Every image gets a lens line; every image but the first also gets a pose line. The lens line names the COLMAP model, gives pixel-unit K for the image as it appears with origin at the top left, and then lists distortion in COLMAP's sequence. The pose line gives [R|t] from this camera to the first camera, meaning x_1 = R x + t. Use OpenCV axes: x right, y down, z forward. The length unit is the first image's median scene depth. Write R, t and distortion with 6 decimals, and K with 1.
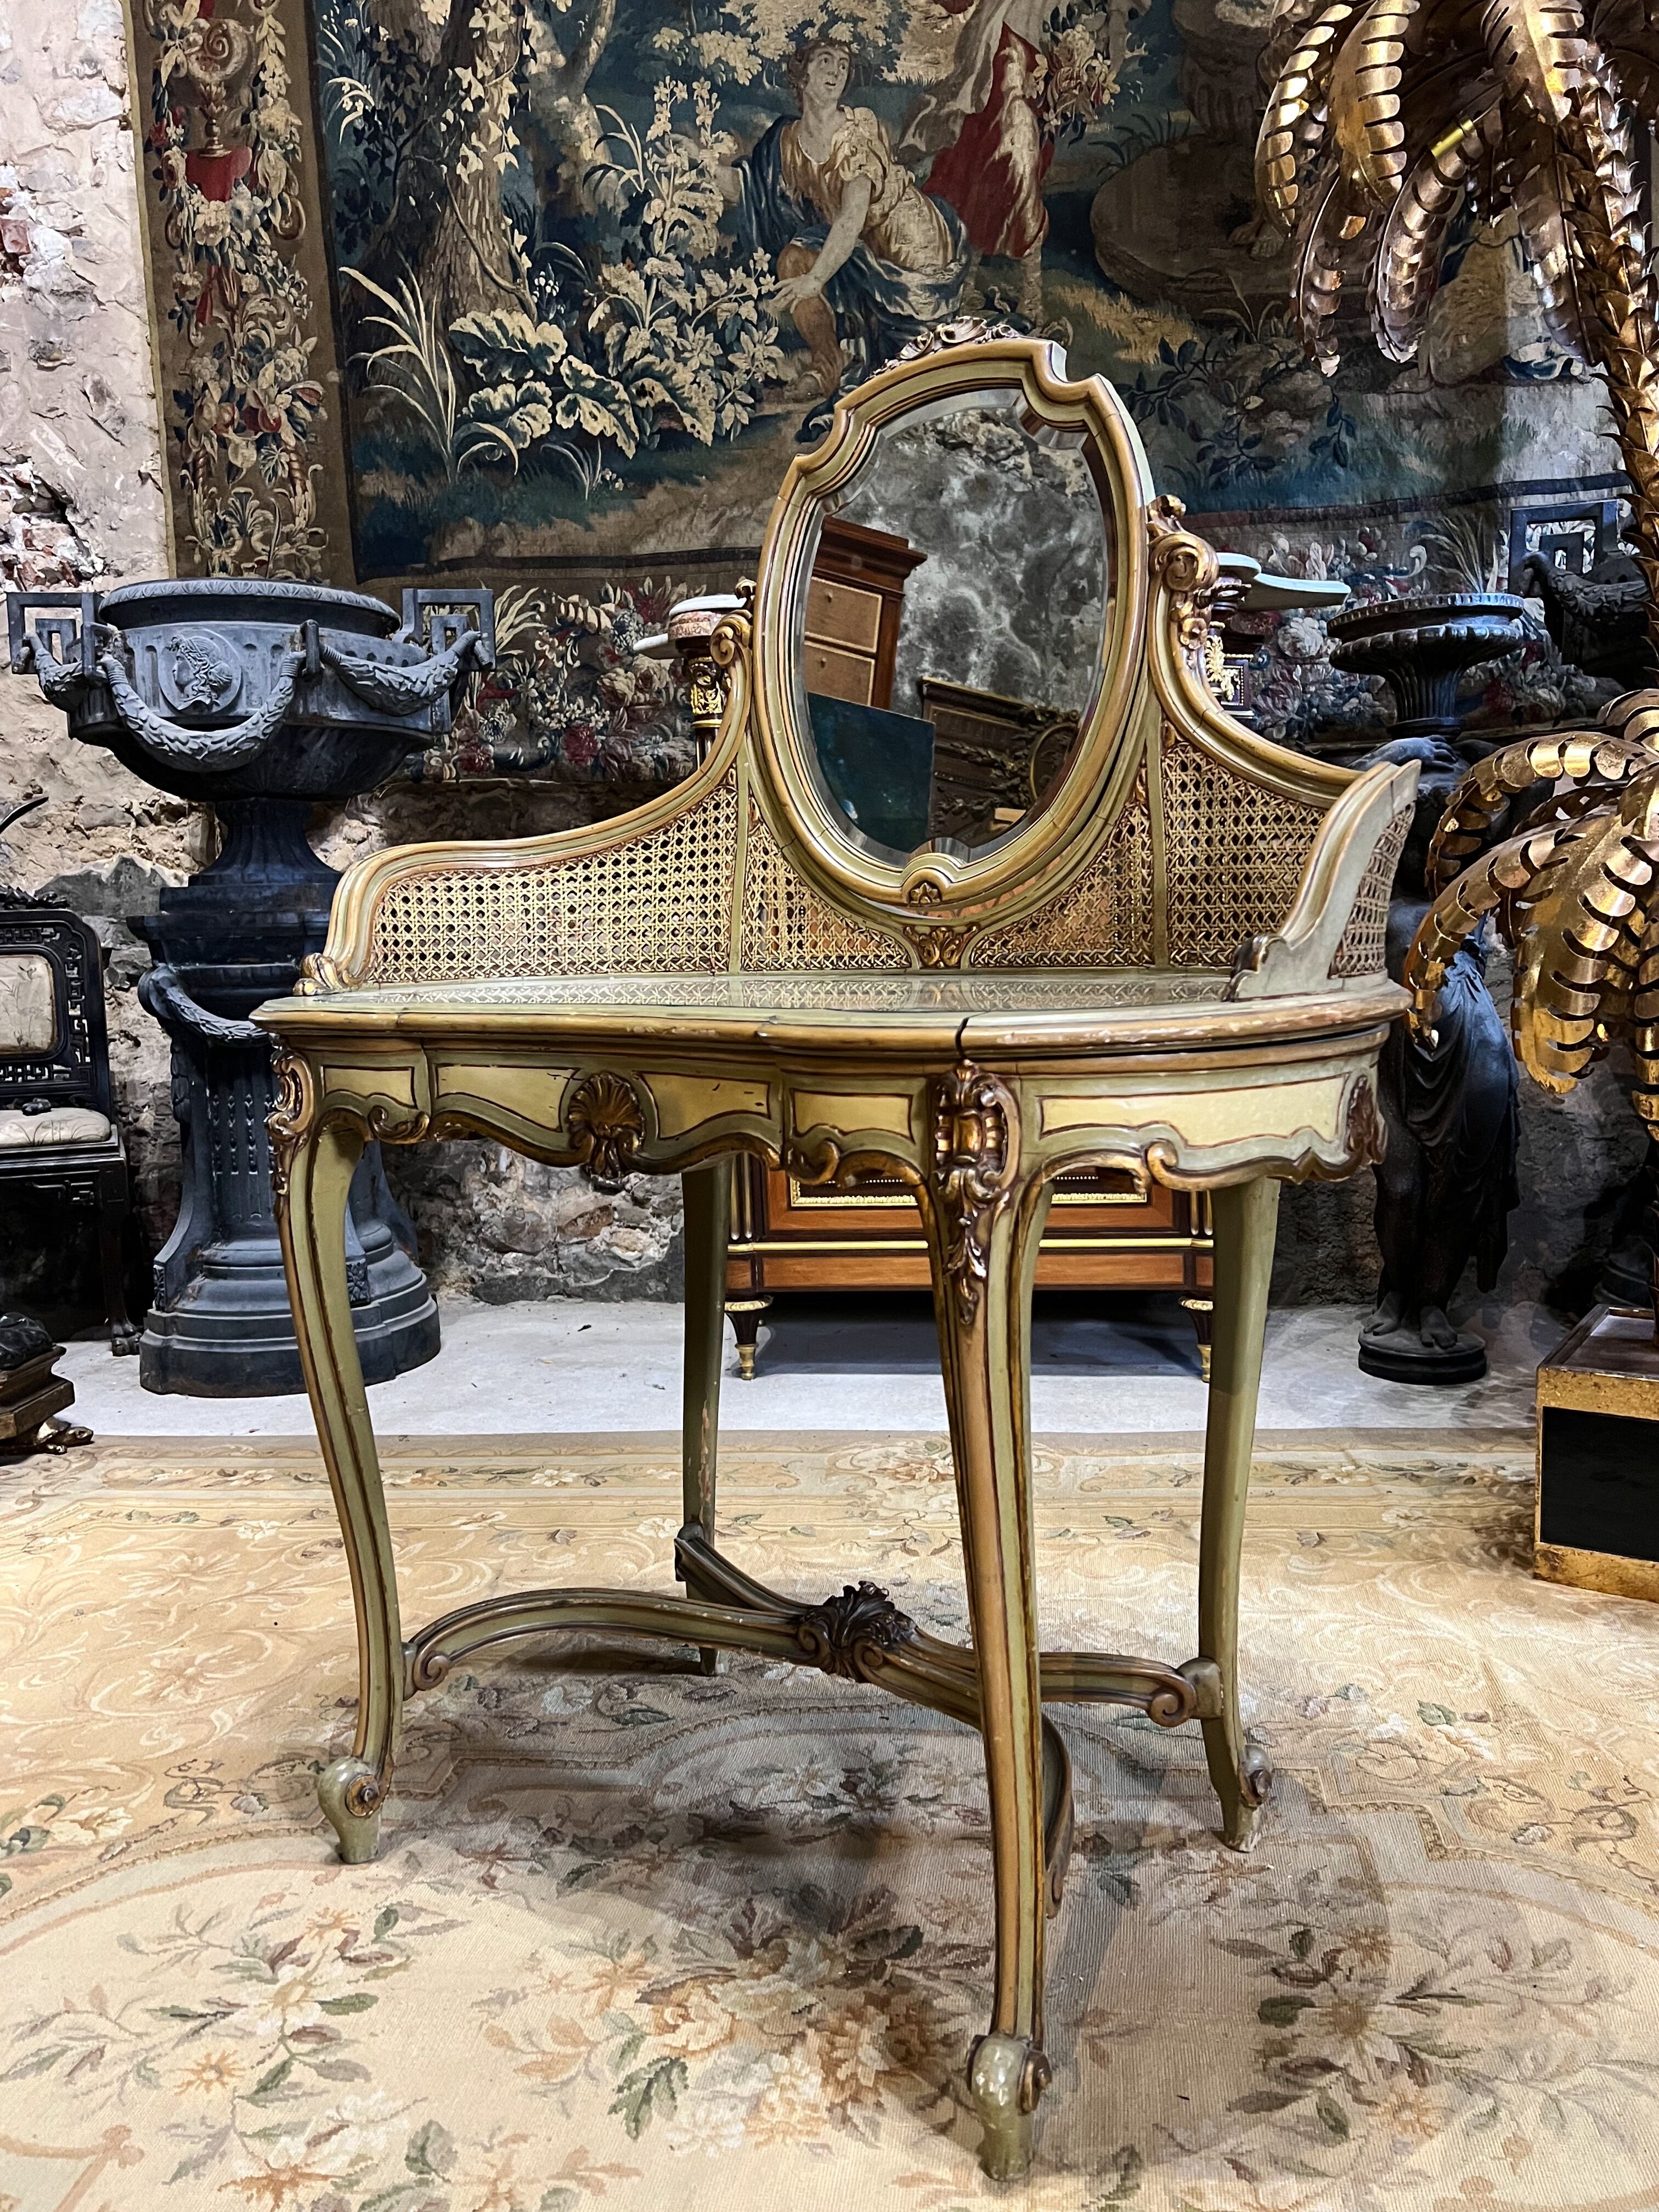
lens RADIAL K [[1694.2, 0, 845.8], [0, 1694.2, 1116.1], [0, 0, 1]] dist [0.039194, -0.034930]
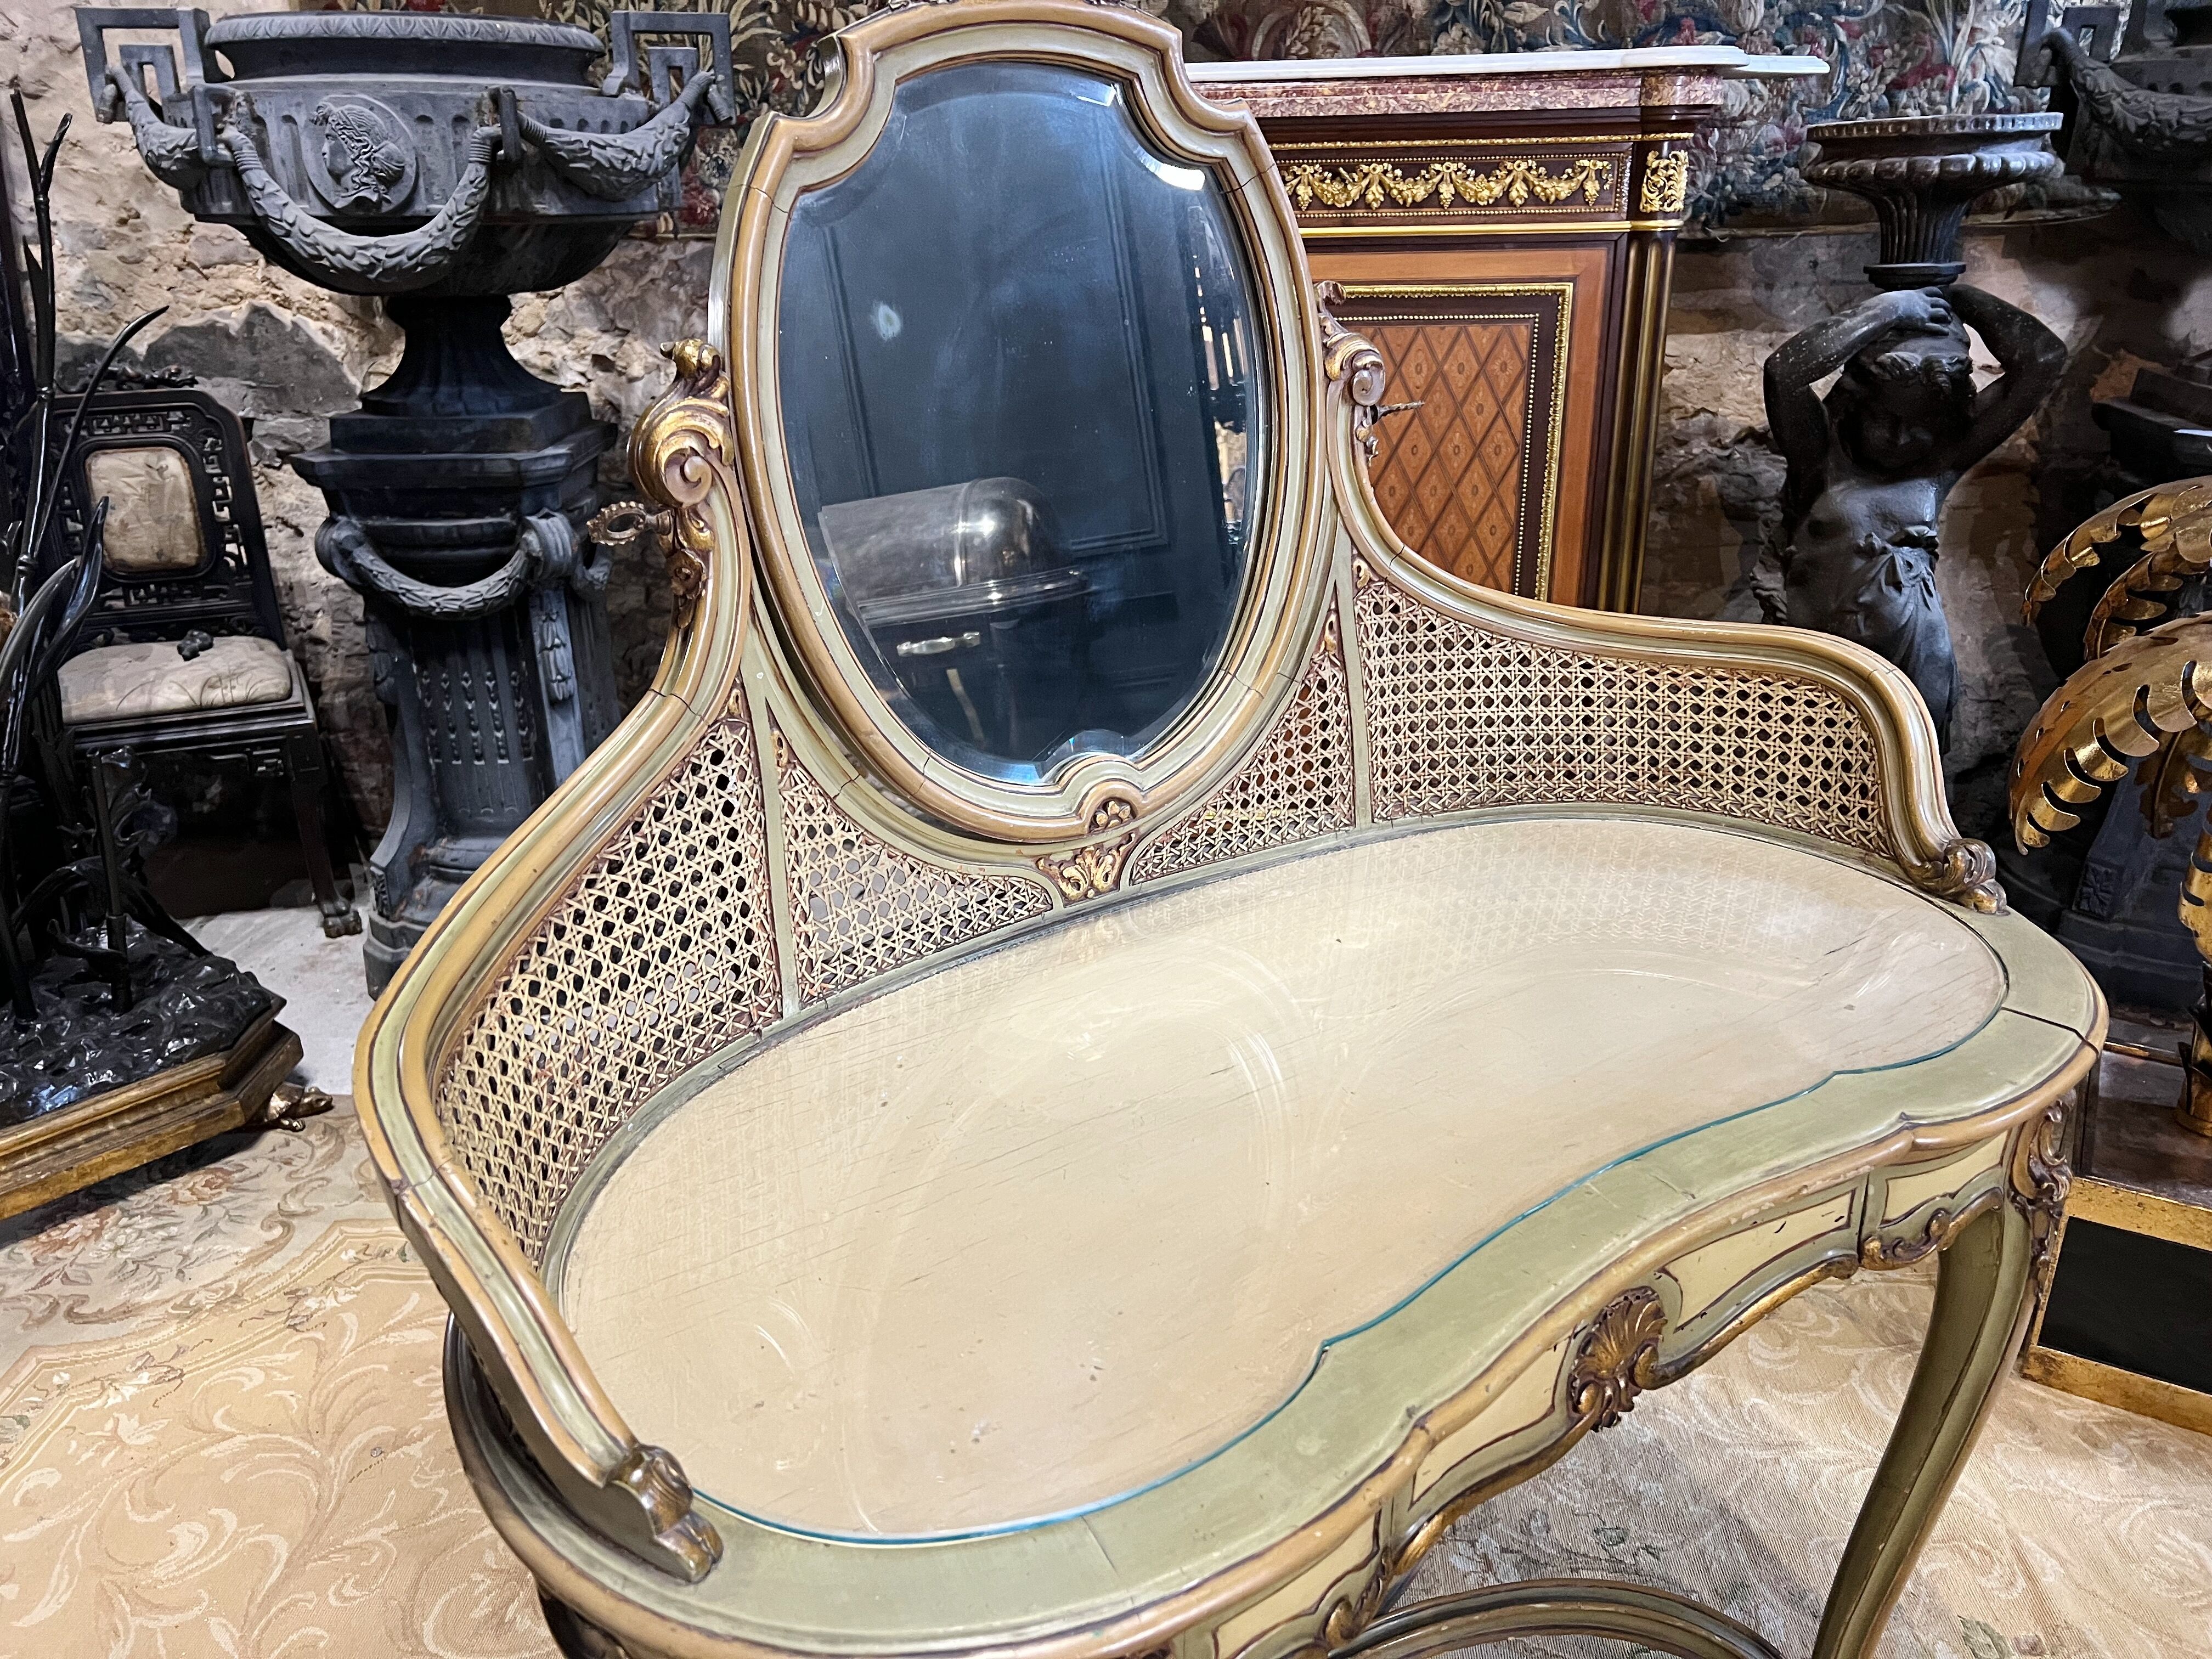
lens RADIAL K [[1650.3, 0, 1122.6], [0, 1650.3, 835.8], [0, 0, 1]] dist [0.046976, -0.048815]
pose [[0.996905, -0.008401, 0.078160, -0.084939], [-0.012620, 0.964274, 0.264608, -0.141513], [-0.077590, -0.264775, 0.961184, 0.152657]]
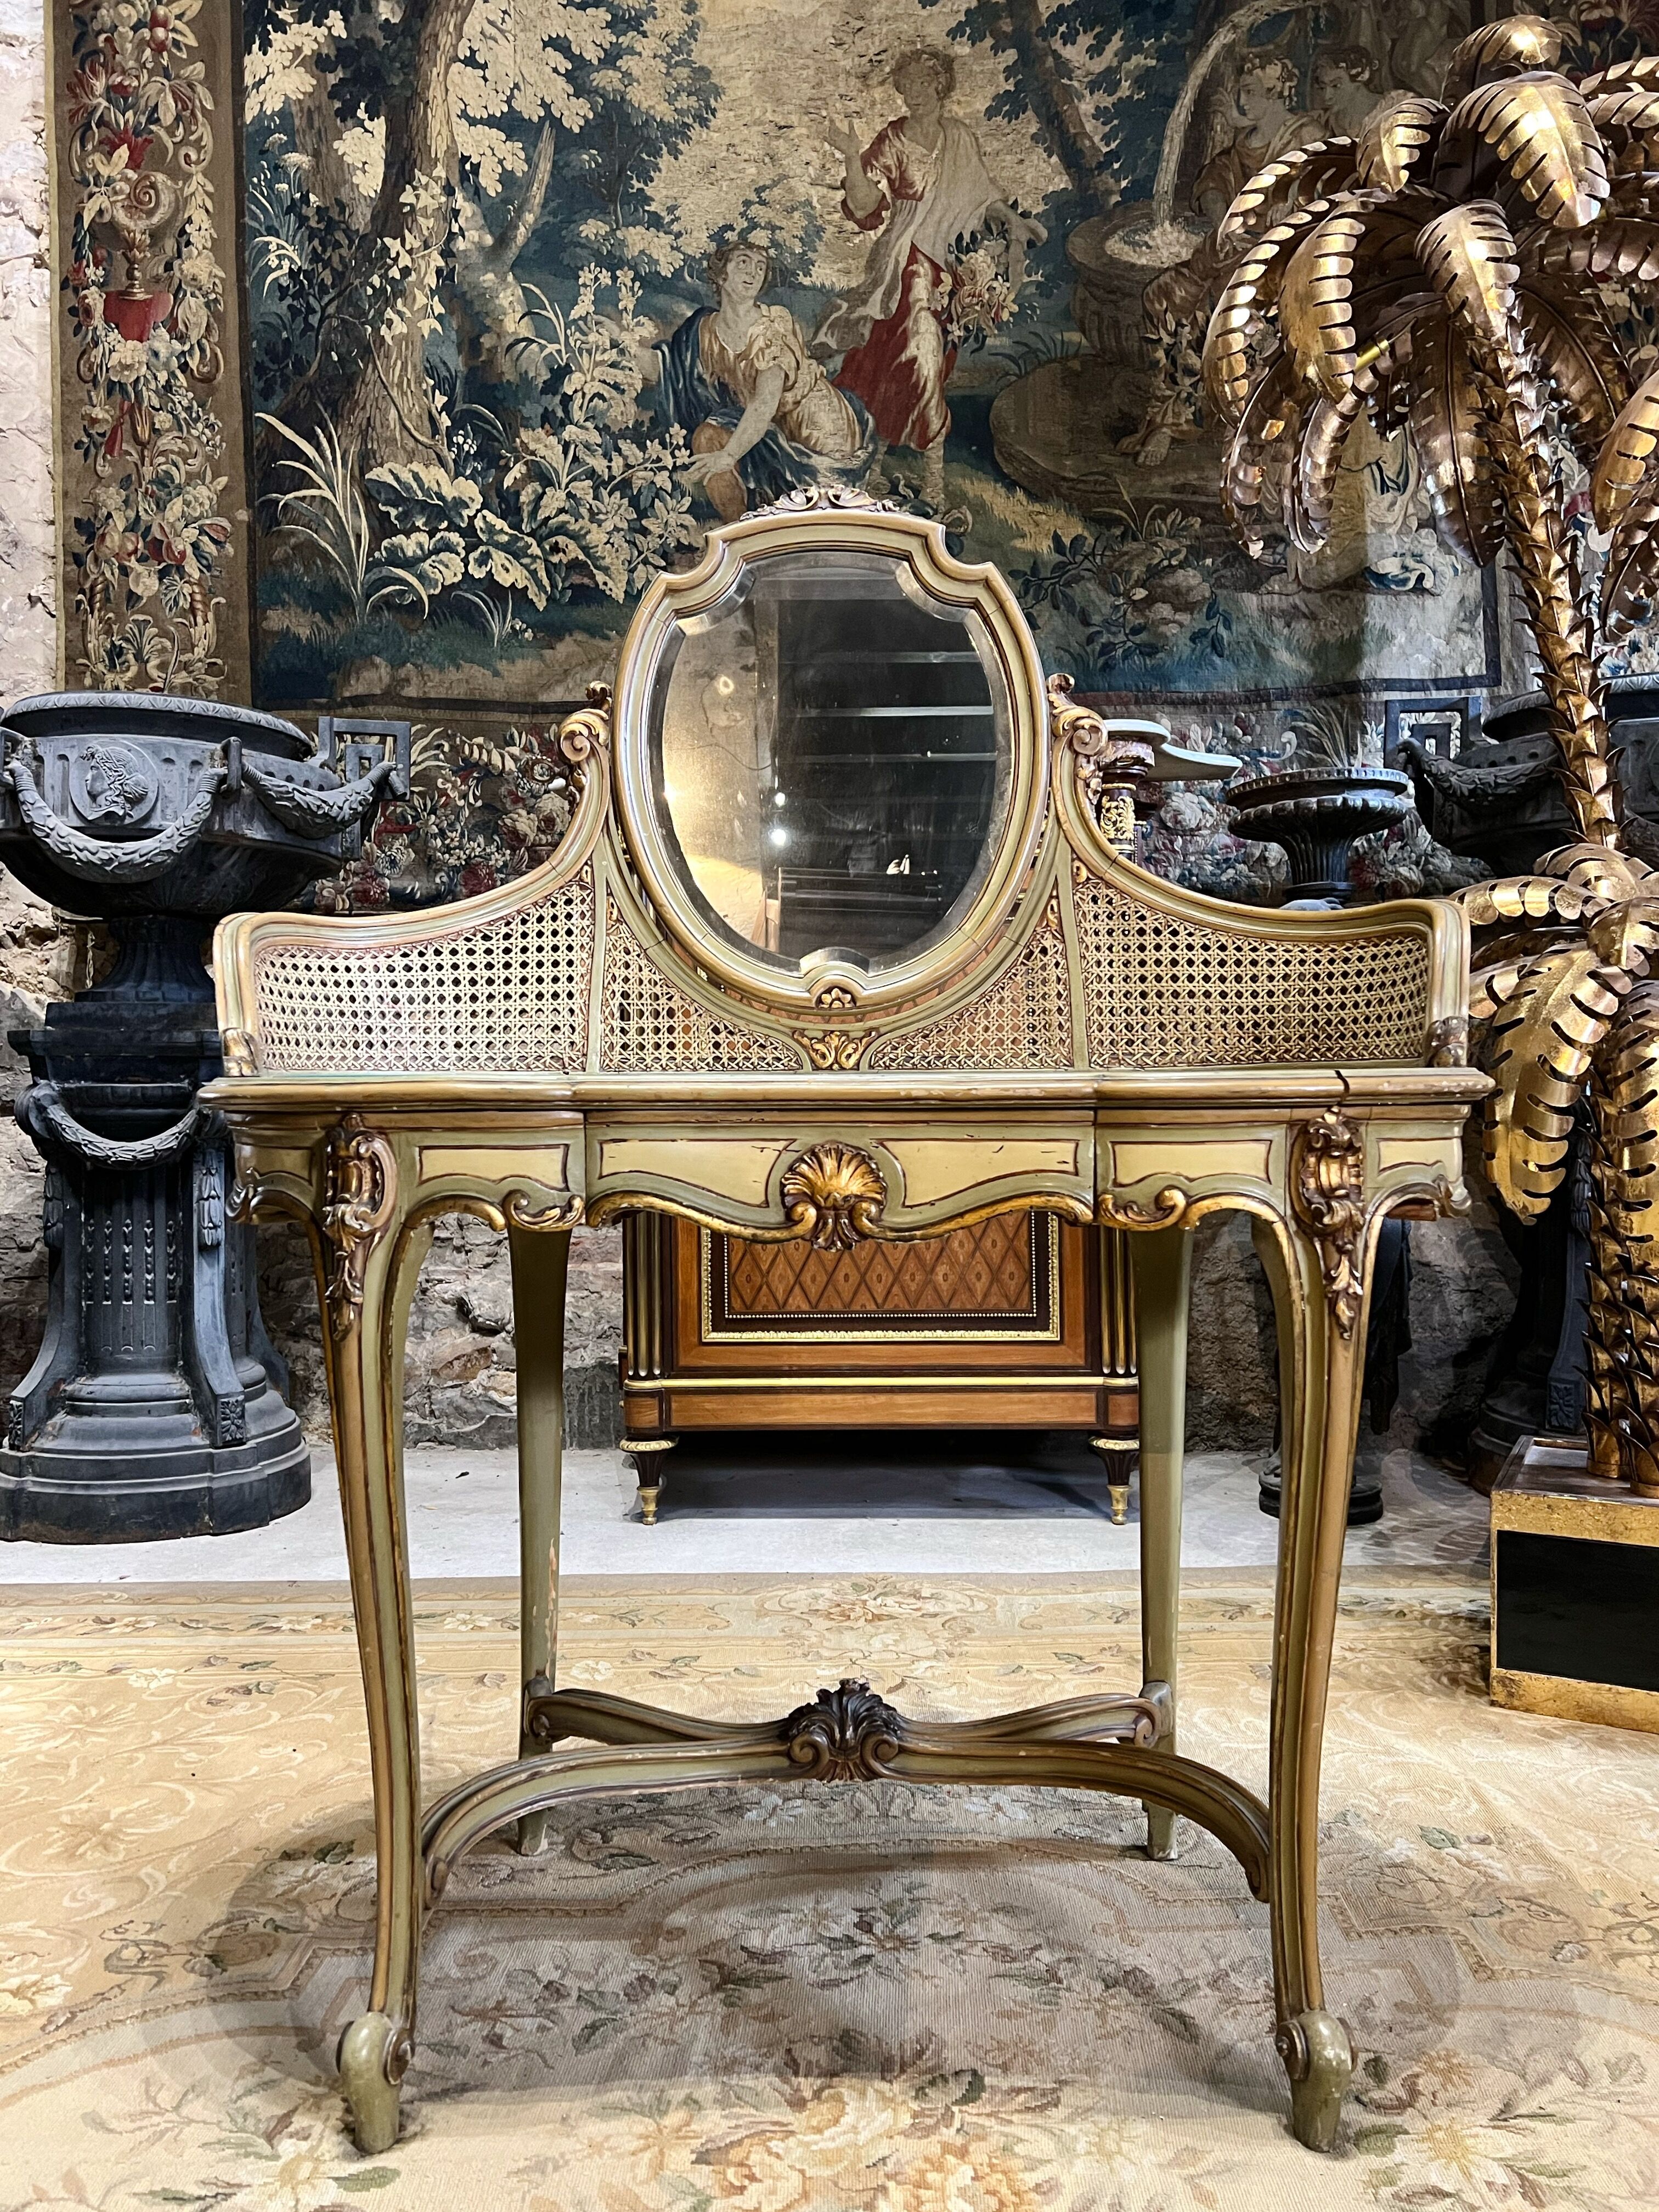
lens RADIAL K [[1676.5, 0, 827.4], [0, 1676.5, 1110.8], [0, 0, 1]] dist [0.025074, -0.009497]
pose [[0.993003, 0.027556, 0.114829, -0.065218], [-0.014915, 0.993872, -0.109523, 0.021982], [-0.117143, 0.107044, 0.987329, 0.014760]]
